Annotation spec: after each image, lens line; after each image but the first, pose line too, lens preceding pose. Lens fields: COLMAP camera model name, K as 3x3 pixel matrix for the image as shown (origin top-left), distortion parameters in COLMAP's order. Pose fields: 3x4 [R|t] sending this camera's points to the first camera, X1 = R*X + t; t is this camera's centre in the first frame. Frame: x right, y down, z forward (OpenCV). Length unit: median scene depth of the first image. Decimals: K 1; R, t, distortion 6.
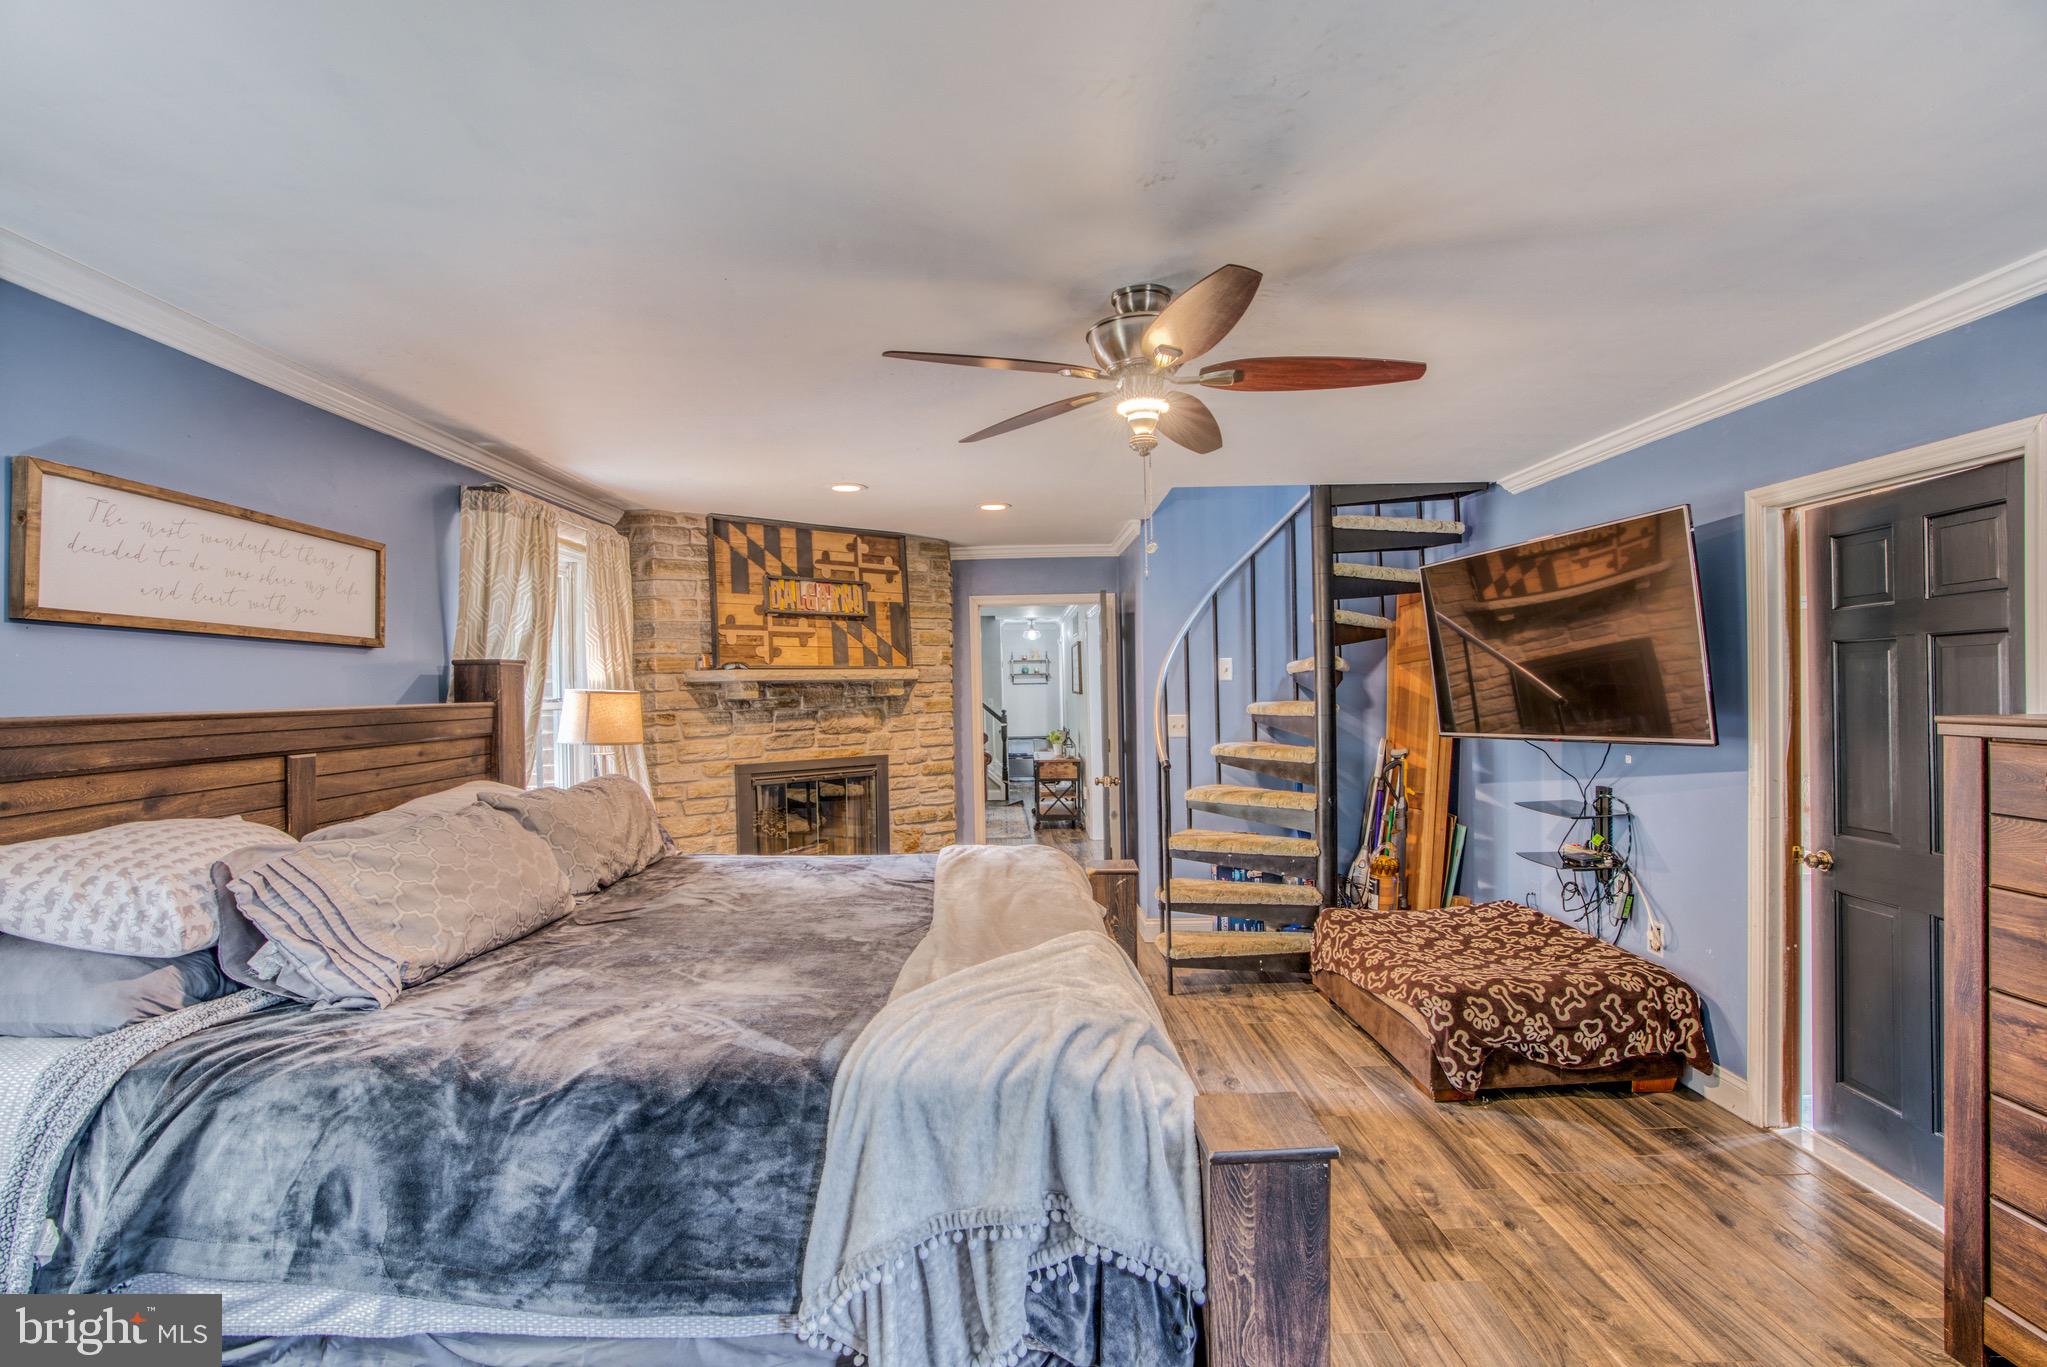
lens RADIAL K [[937.6, 0, 1013.0], [0, 937.6, 683.5], [0, 0, 1]] dist [-0.067408, 0.024595]
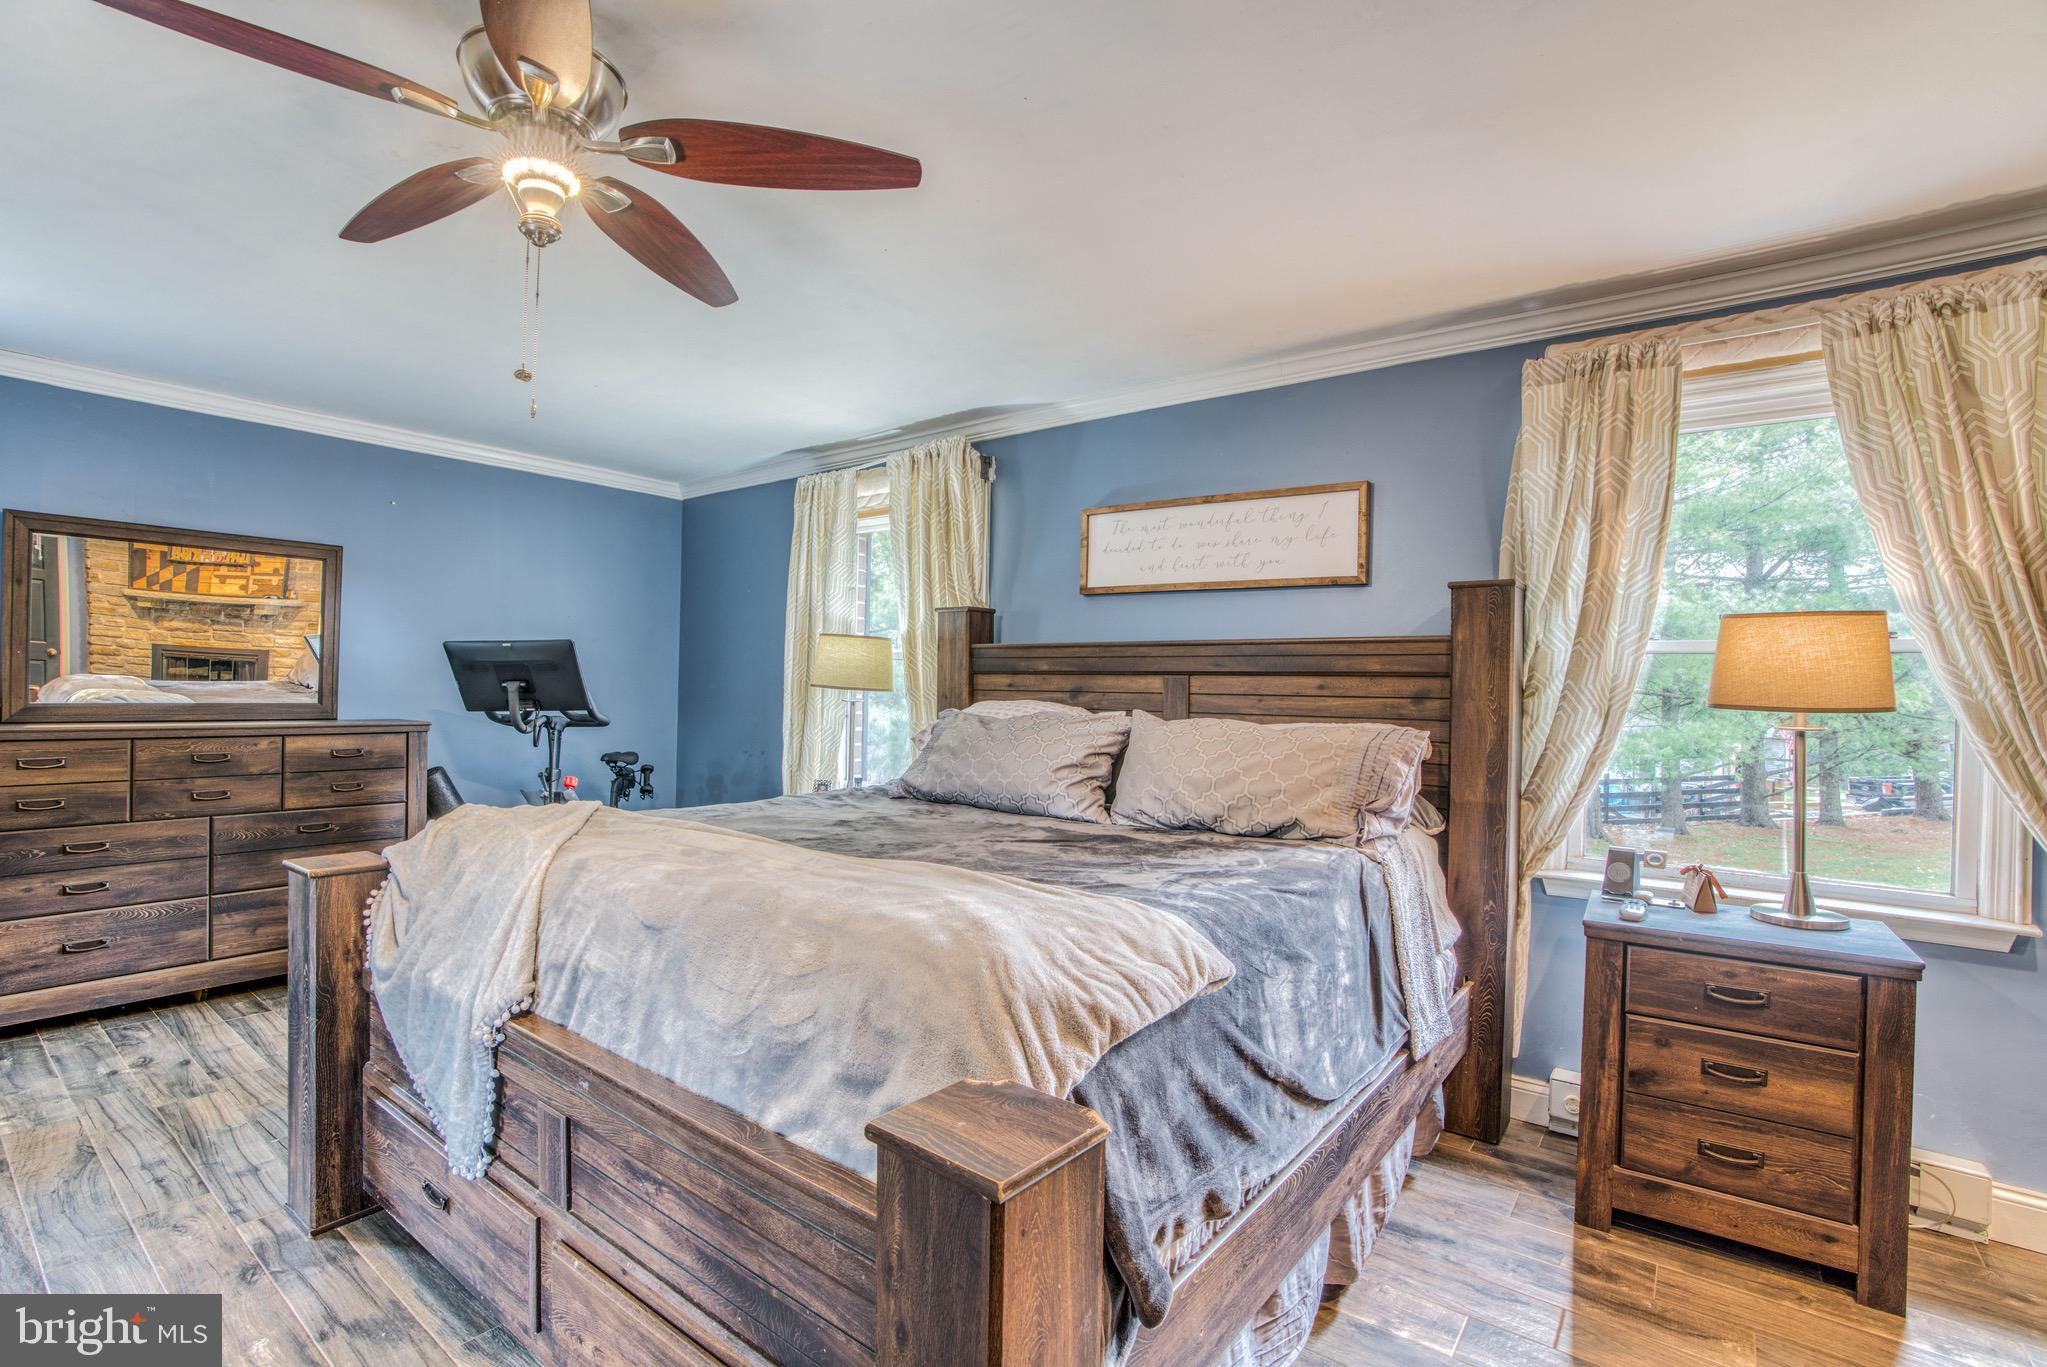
lens RADIAL K [[937.6, 0, 1021.2], [0, 937.6, 686.7], [0, 0, 1]] dist [-0.067408, 0.024595]
pose [[-0.601215, 0.014845, -0.798949, 0.218500], [0.001969, 0.999852, 0.017096, 0.034282], [0.799085, 0.008705, -0.601156, 0.792267]]
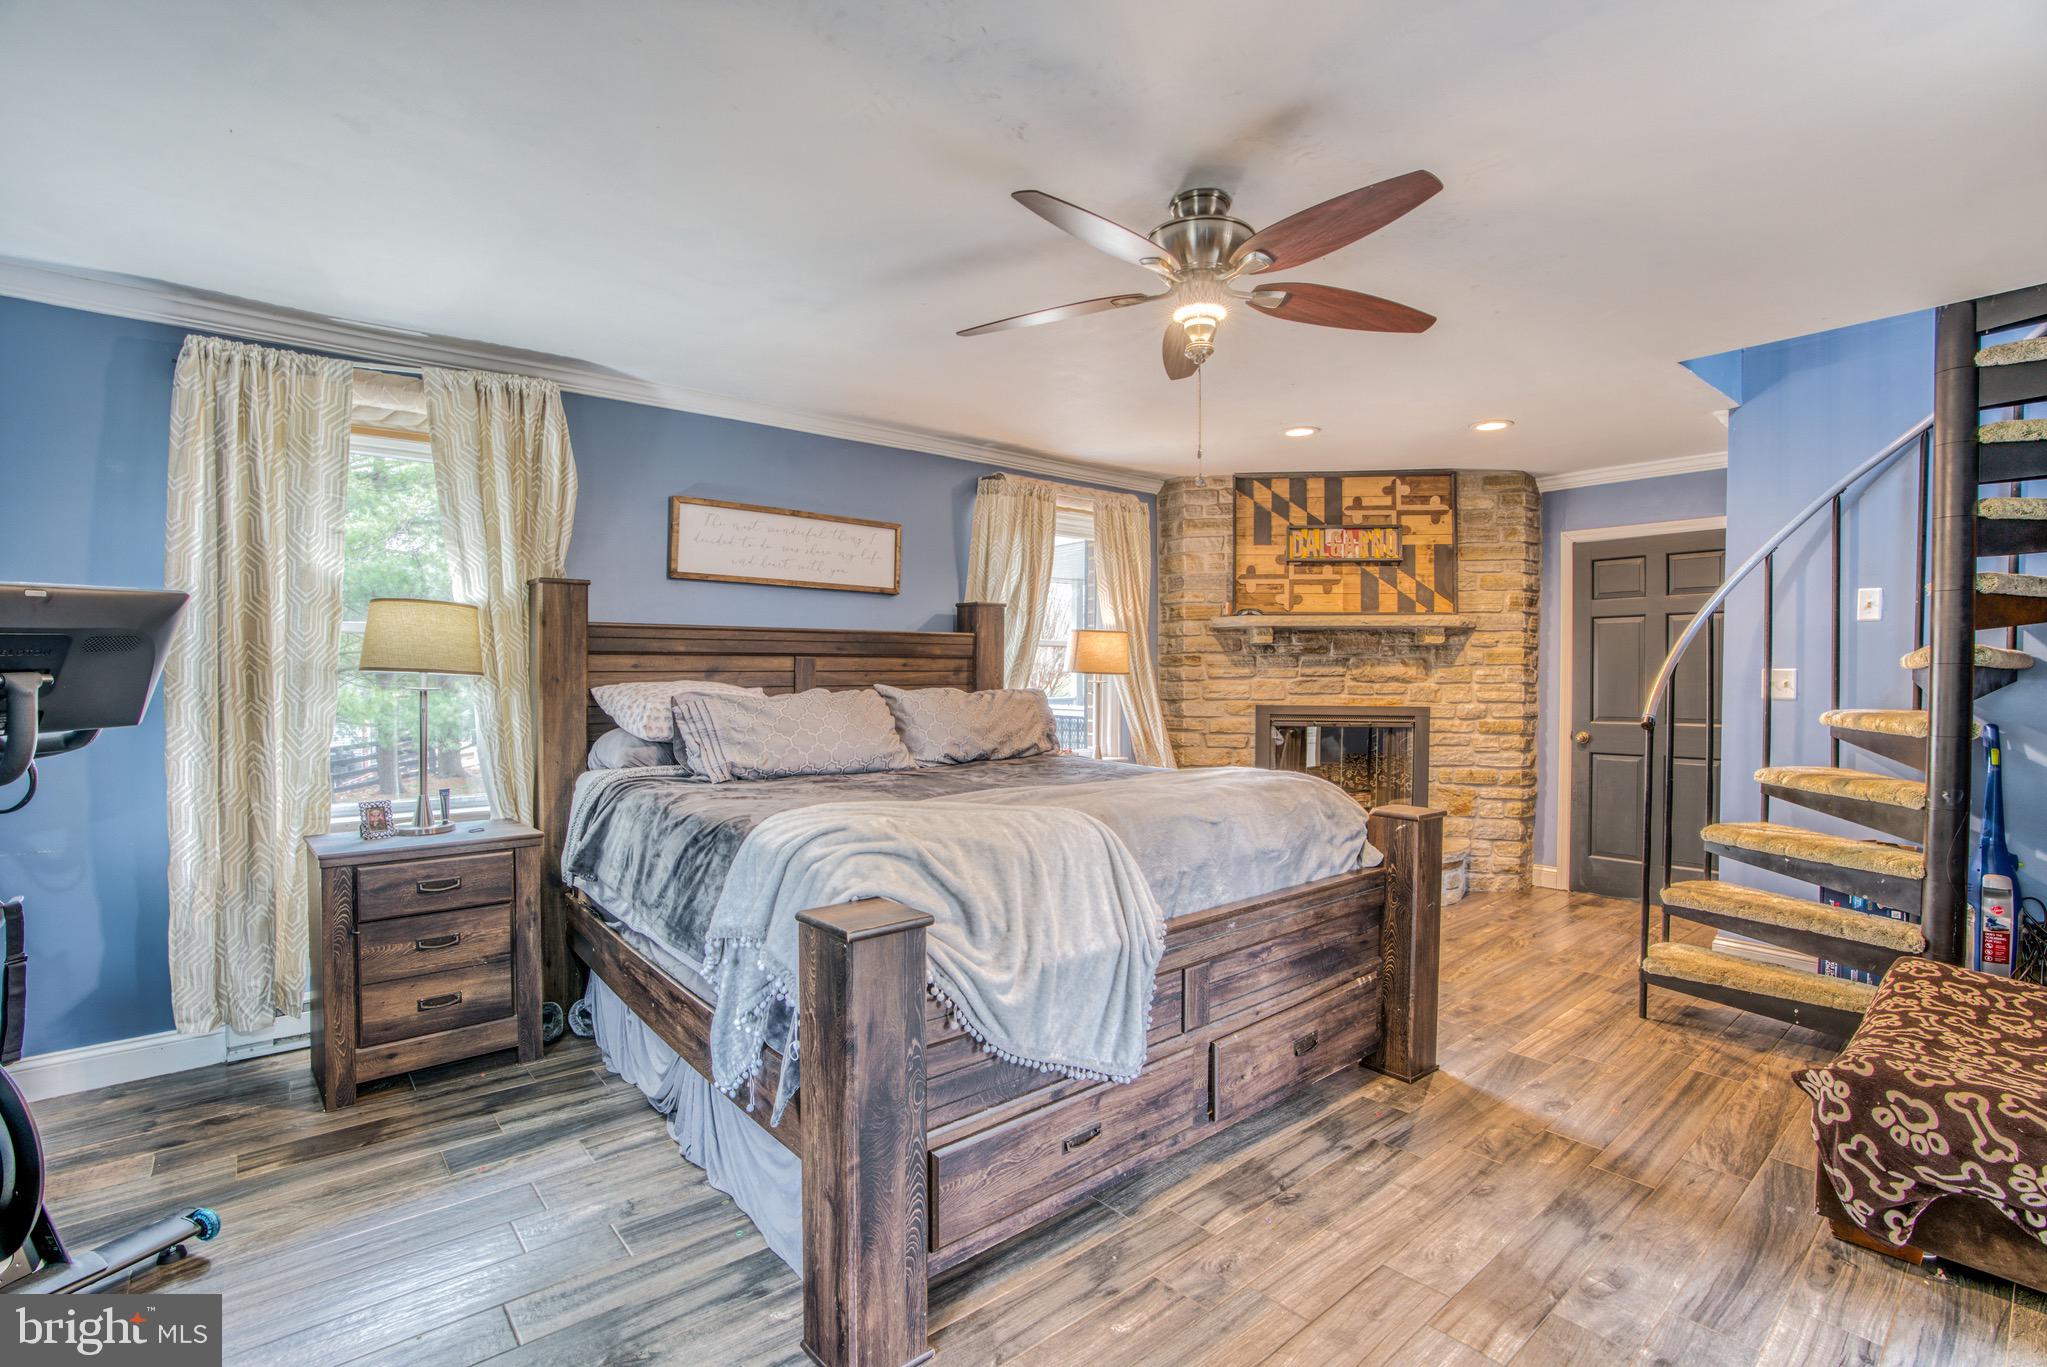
lens RADIAL K [[937.6, 0, 1010.9], [0, 937.6, 678.7], [0, 0, 1]] dist [-0.067408, 0.024595]
pose [[0.644692, 0.029438, -0.763876, 0.359081], [-0.012870, 0.999535, 0.027658, 0.032250], [0.764334, -0.008000, 0.644771, 0.093082]]
